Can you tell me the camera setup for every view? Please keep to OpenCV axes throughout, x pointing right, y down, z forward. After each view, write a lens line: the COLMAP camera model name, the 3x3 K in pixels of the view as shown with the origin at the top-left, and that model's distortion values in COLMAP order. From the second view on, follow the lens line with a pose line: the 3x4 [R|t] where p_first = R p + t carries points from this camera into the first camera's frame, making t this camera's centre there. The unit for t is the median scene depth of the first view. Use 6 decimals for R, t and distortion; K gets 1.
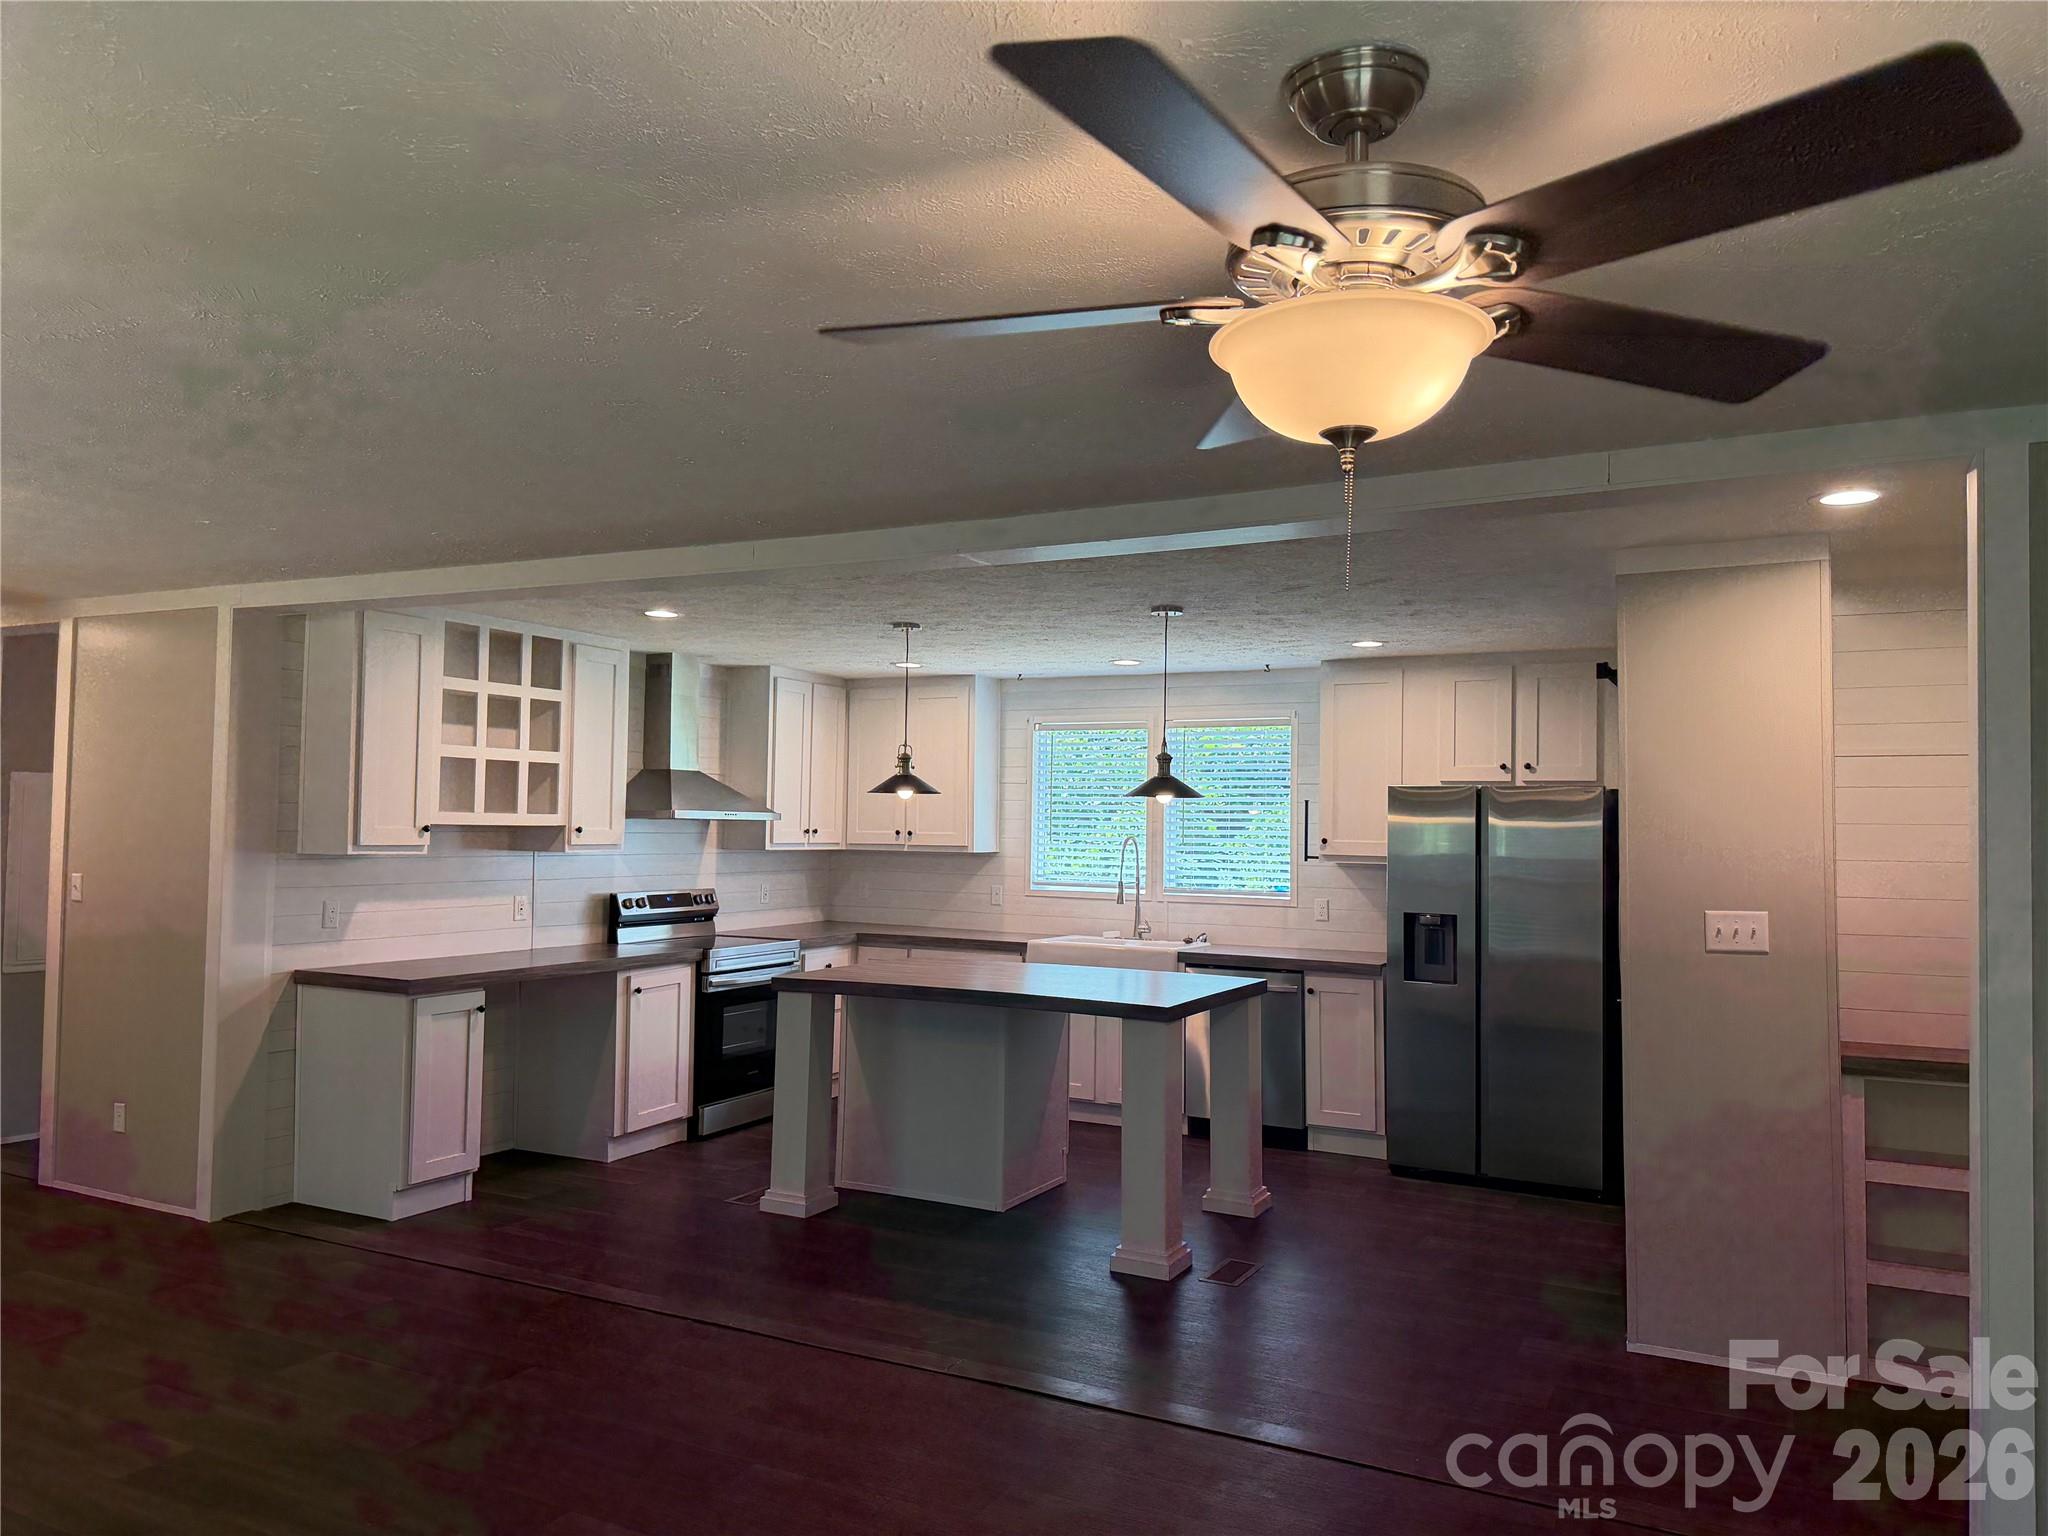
lens RADIAL K [[1442.7, 0, 1025.4], [0, 1442.7, 768.5], [0, 0, 1]] dist [0.070328, -0.078643]
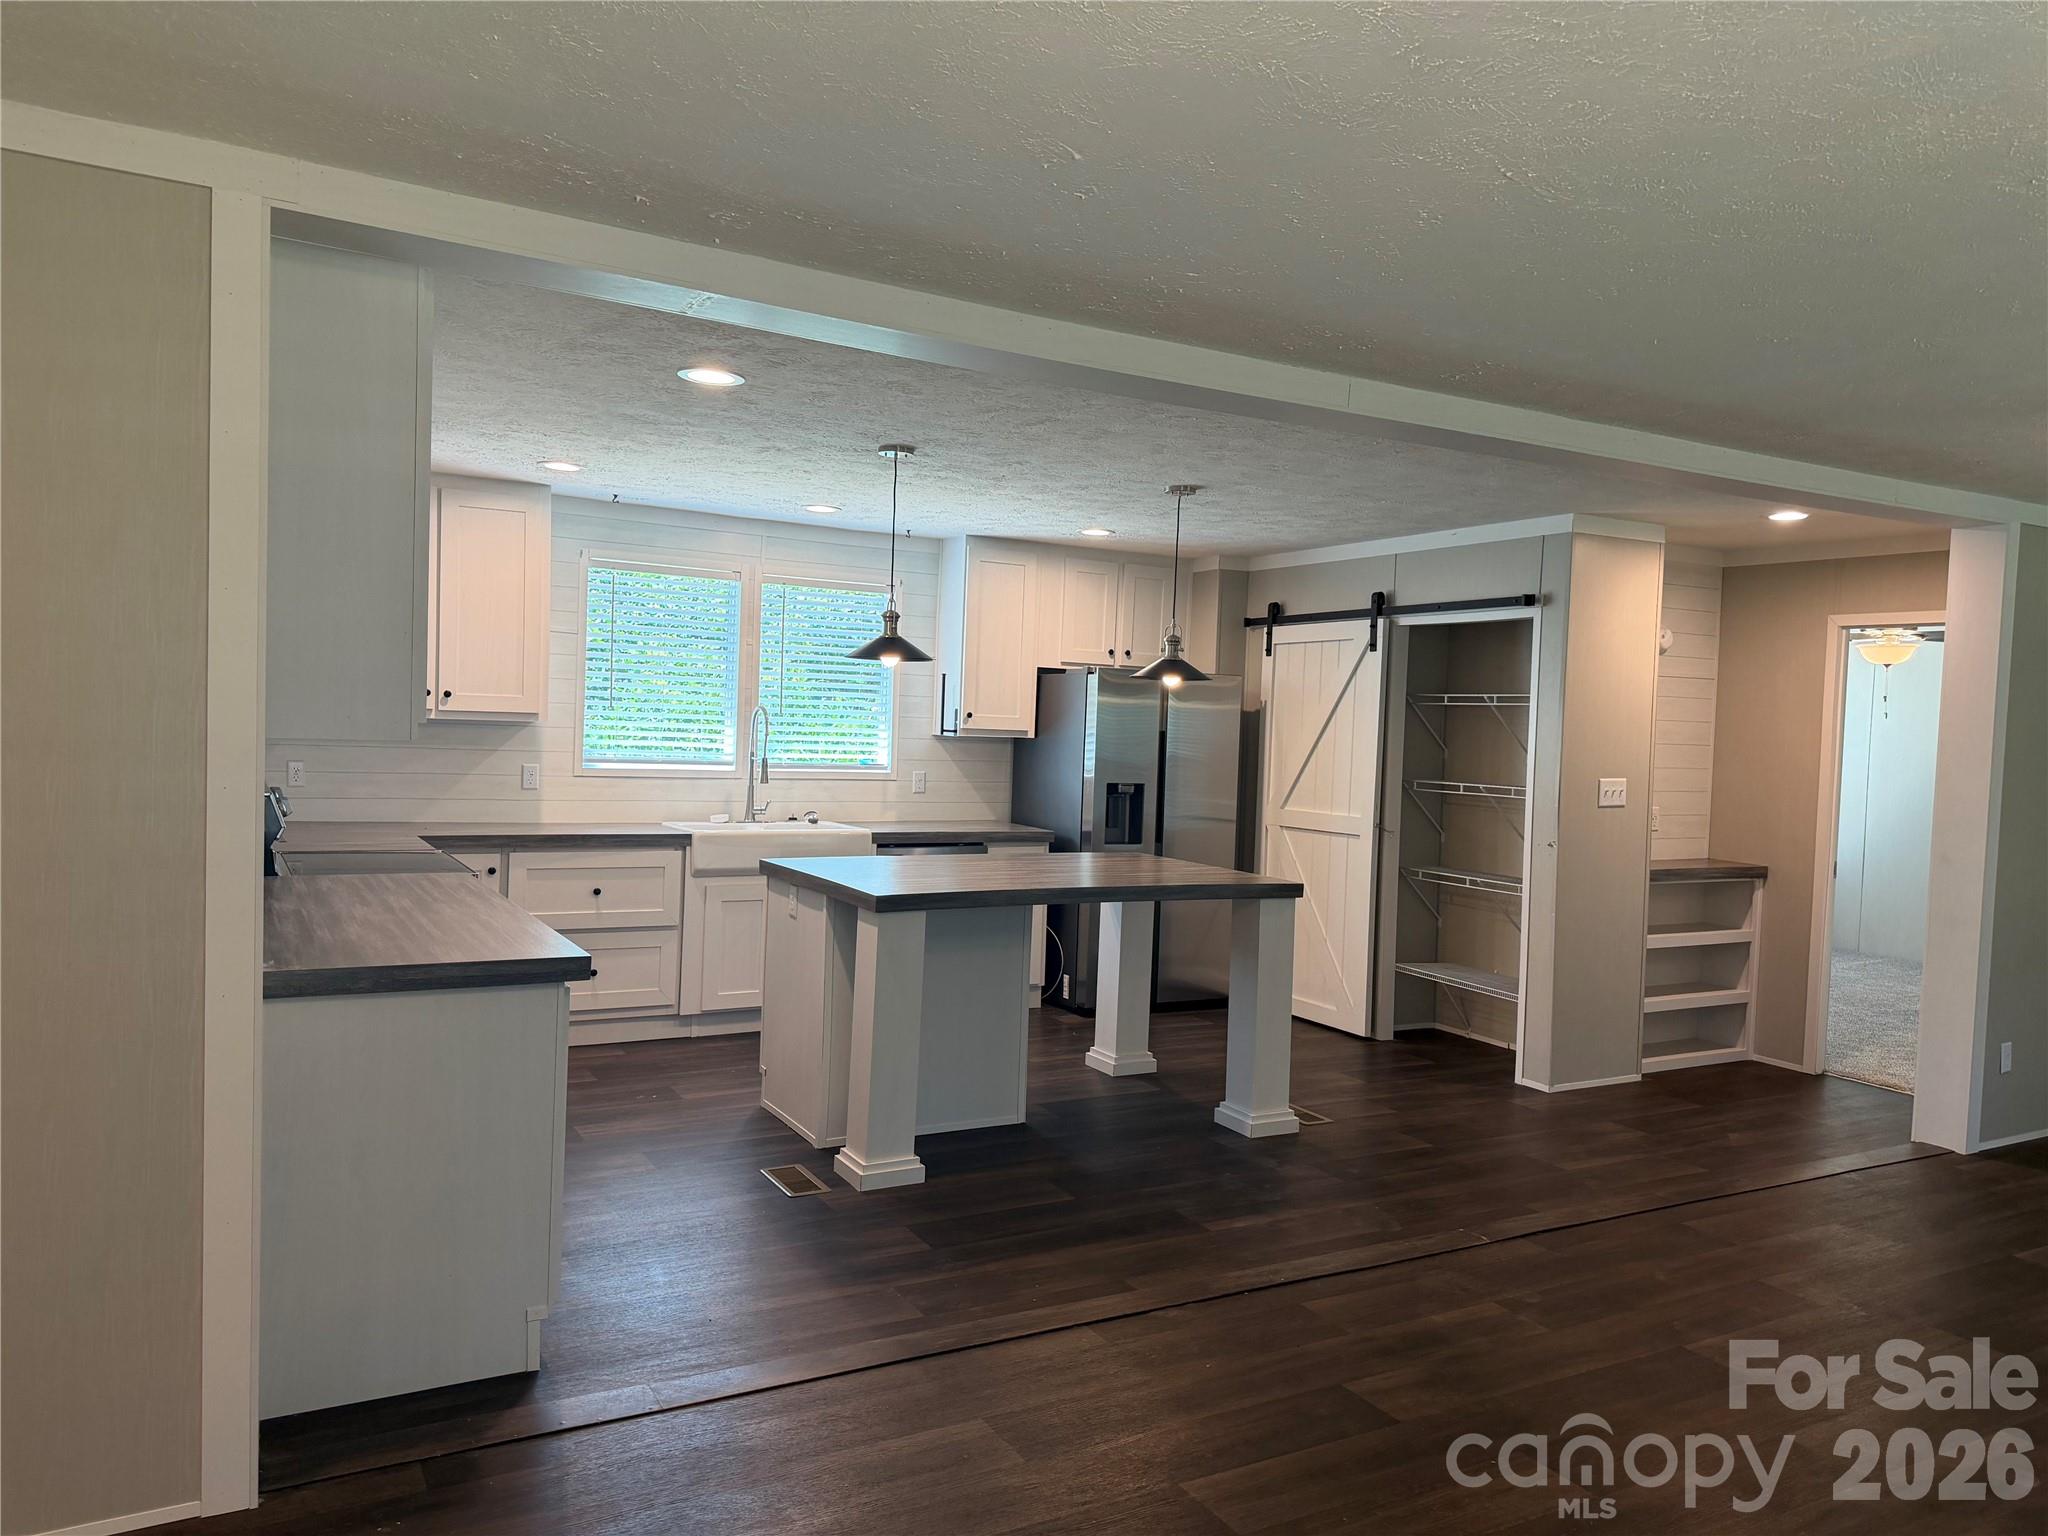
lens RADIAL K [[1442.7, 0, 1033.8], [0, 1442.7, 779.4], [0, 0, 1]] dist [0.070328, -0.078643]
pose [[0.538163, -0.030629, 0.842284, -0.683261], [-0.065686, 0.994776, 0.078144, 0.014185], [-0.840277, -0.097381, 0.533340, 0.460300]]
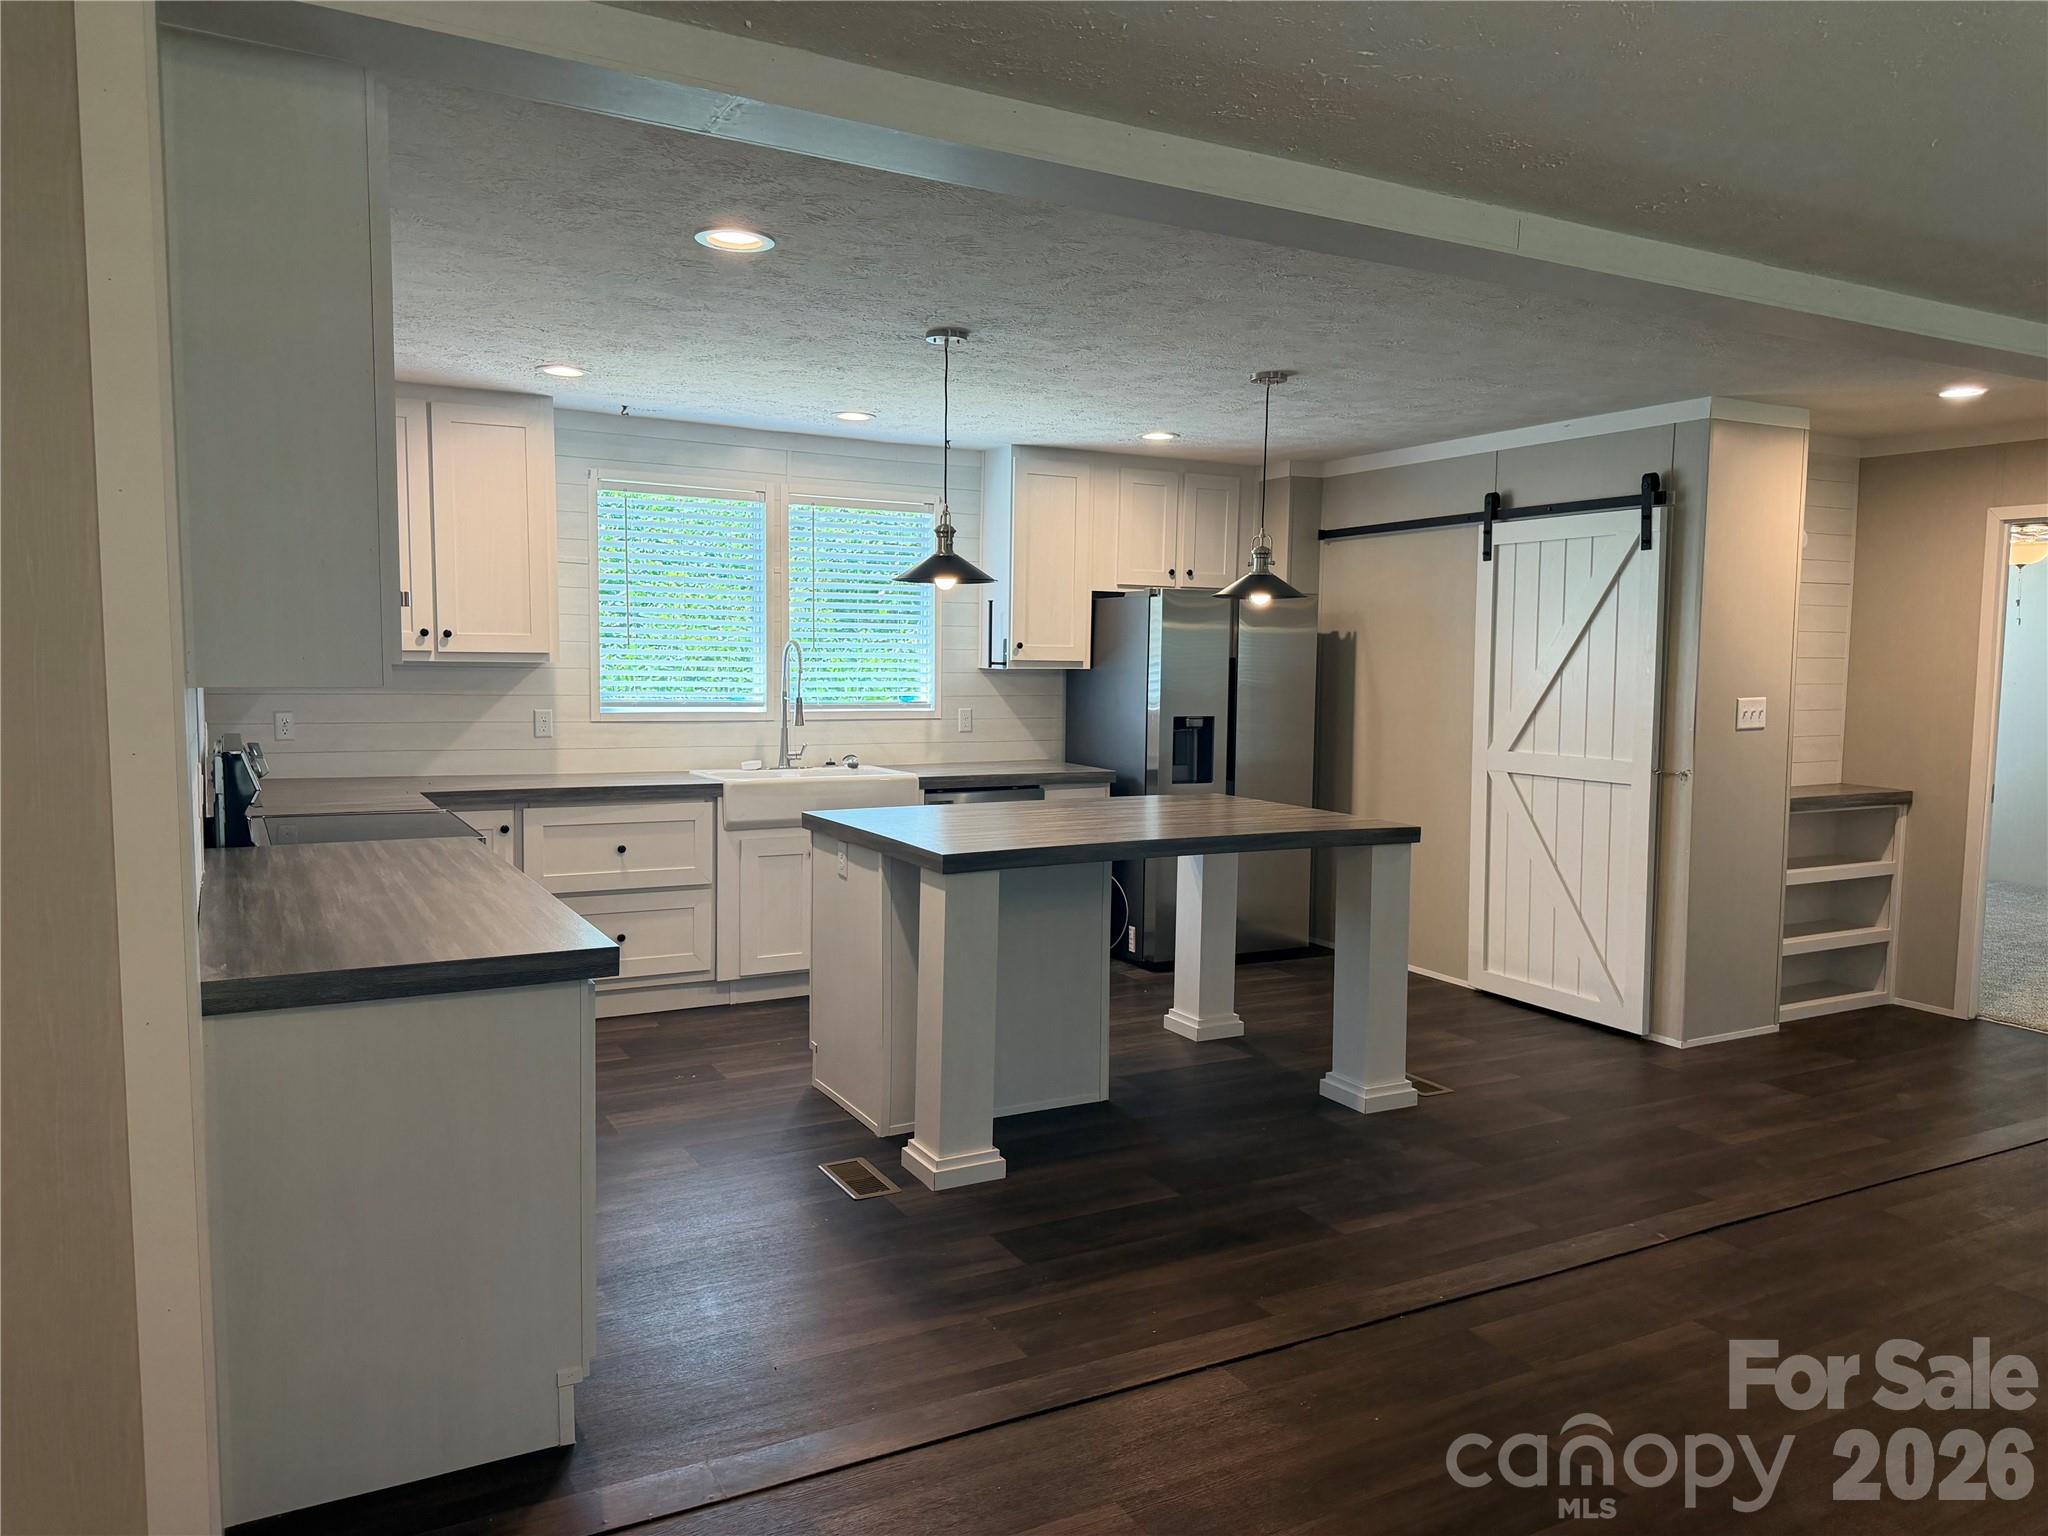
lens RADIAL K [[1442.7, 0, 1030.5], [0, 1442.7, 784.4], [0, 0, 1]] dist [0.070328, -0.078643]
pose [[0.549082, -0.084665, 0.831469, -0.619048], [-0.041655, 0.990847, 0.128401, 0.021482], [-0.834730, -0.105138, 0.540530, 0.535183]]
